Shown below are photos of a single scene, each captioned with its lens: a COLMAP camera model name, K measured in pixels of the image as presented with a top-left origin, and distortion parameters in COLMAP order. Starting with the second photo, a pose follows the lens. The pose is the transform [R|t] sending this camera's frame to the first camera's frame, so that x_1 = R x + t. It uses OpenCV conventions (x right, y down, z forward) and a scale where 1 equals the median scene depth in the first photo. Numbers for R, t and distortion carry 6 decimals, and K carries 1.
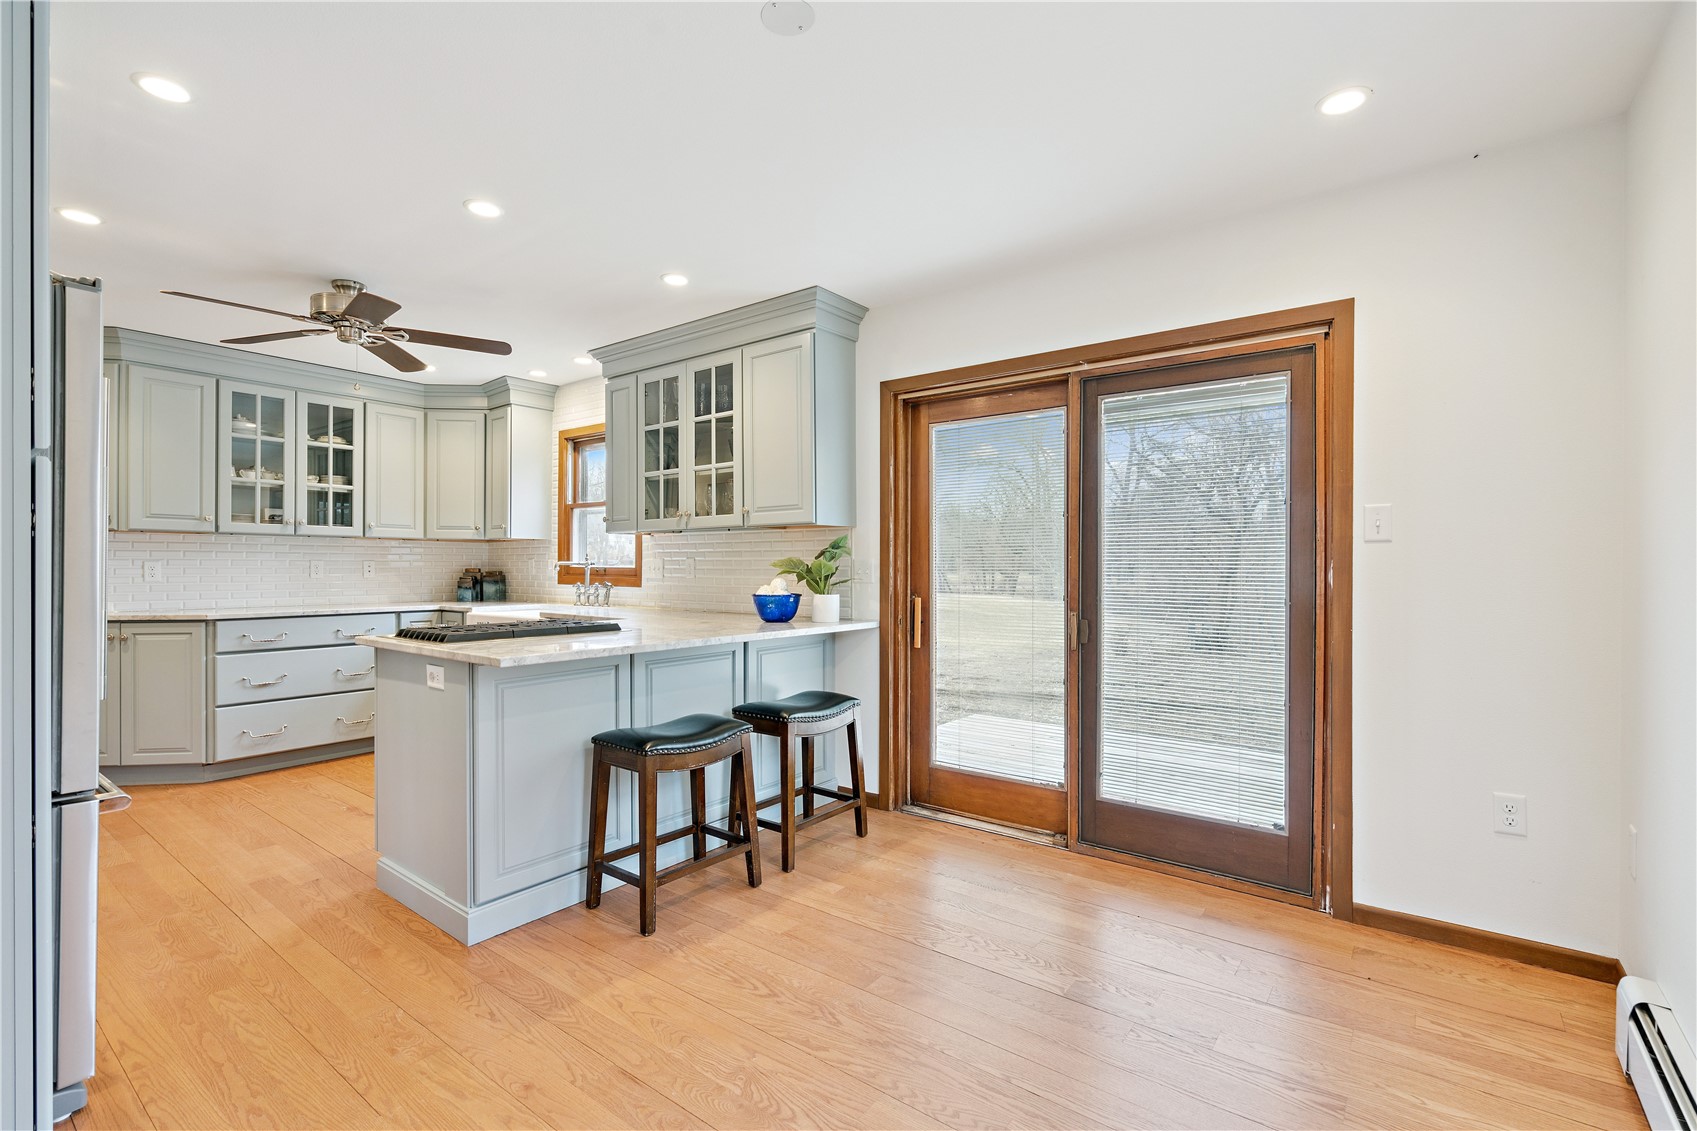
lens RADIAL K [[773.6, 0, 844.7], [0, 773.6, 566.0], [0, 0, 1]] dist [-0.002068, 0.001126]
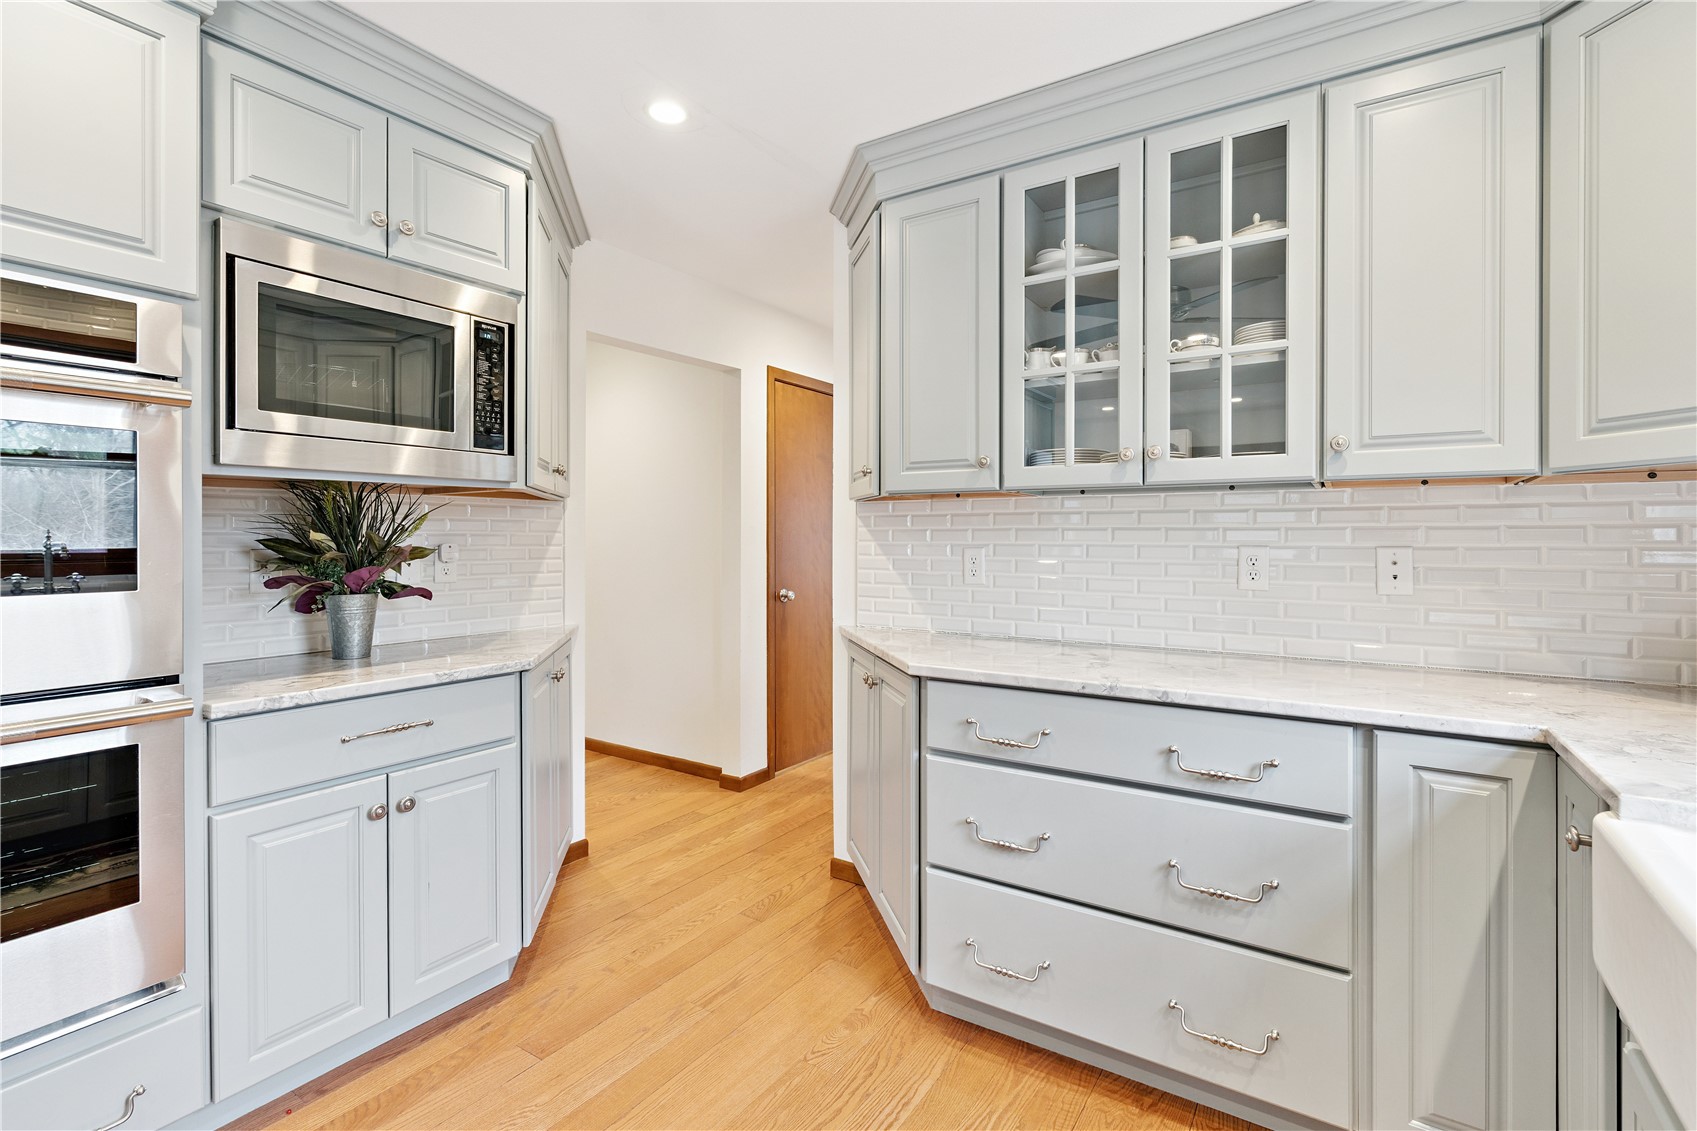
lens RADIAL K [[773.6, 0, 861.2], [0, 773.6, 534.4], [0, 0, 1]] dist [-0.002068, 0.001126]
pose [[0.075323, -0.010138, -0.997108, -0.312653], [-0.002382, 0.999944, -0.010347, -0.009504], [0.997156, 0.003154, 0.075294, 0.821419]]
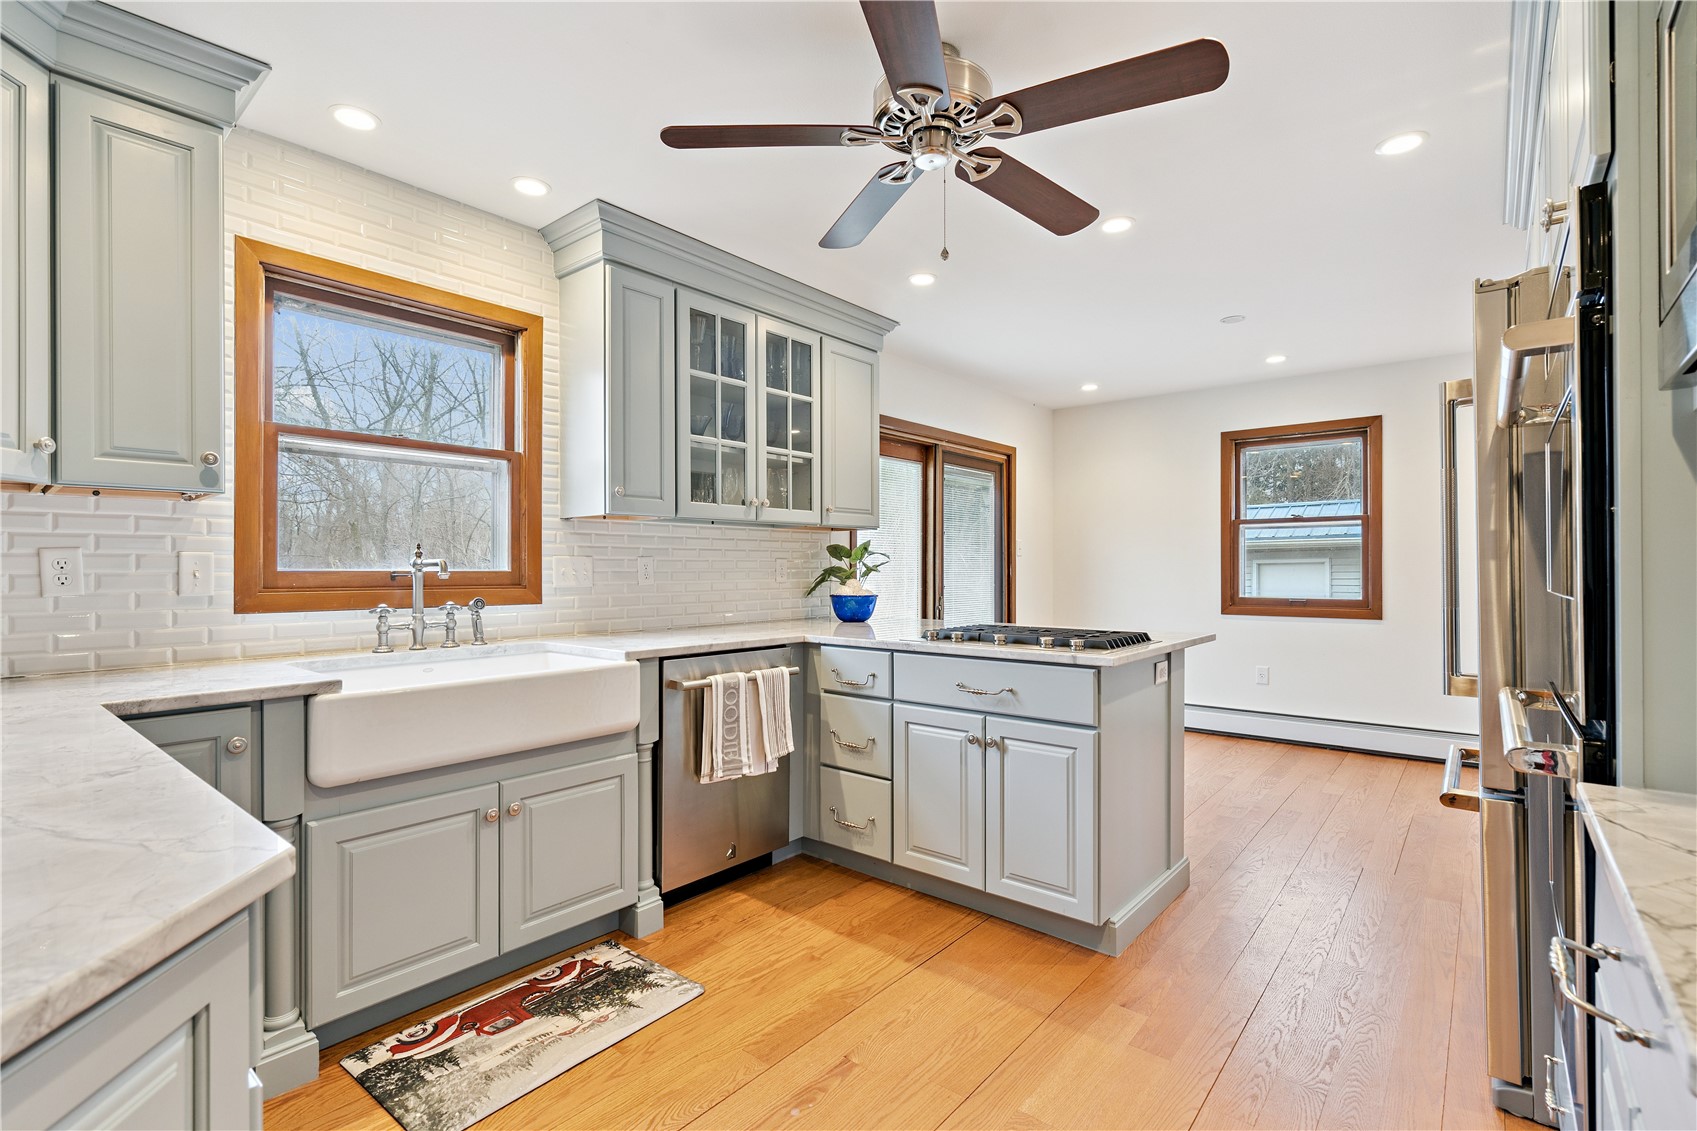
lens RADIAL K [[773.6, 0, 857.7], [0, 773.6, 561.3], [0, 0, 1]] dist [-0.002068, 0.001126]
pose [[0.026336, 0.006029, 0.999635, -0.875359], [0.002535, 0.999978, -0.006098, -0.000954], [-0.999650, 0.002694, 0.026320, 0.763068]]
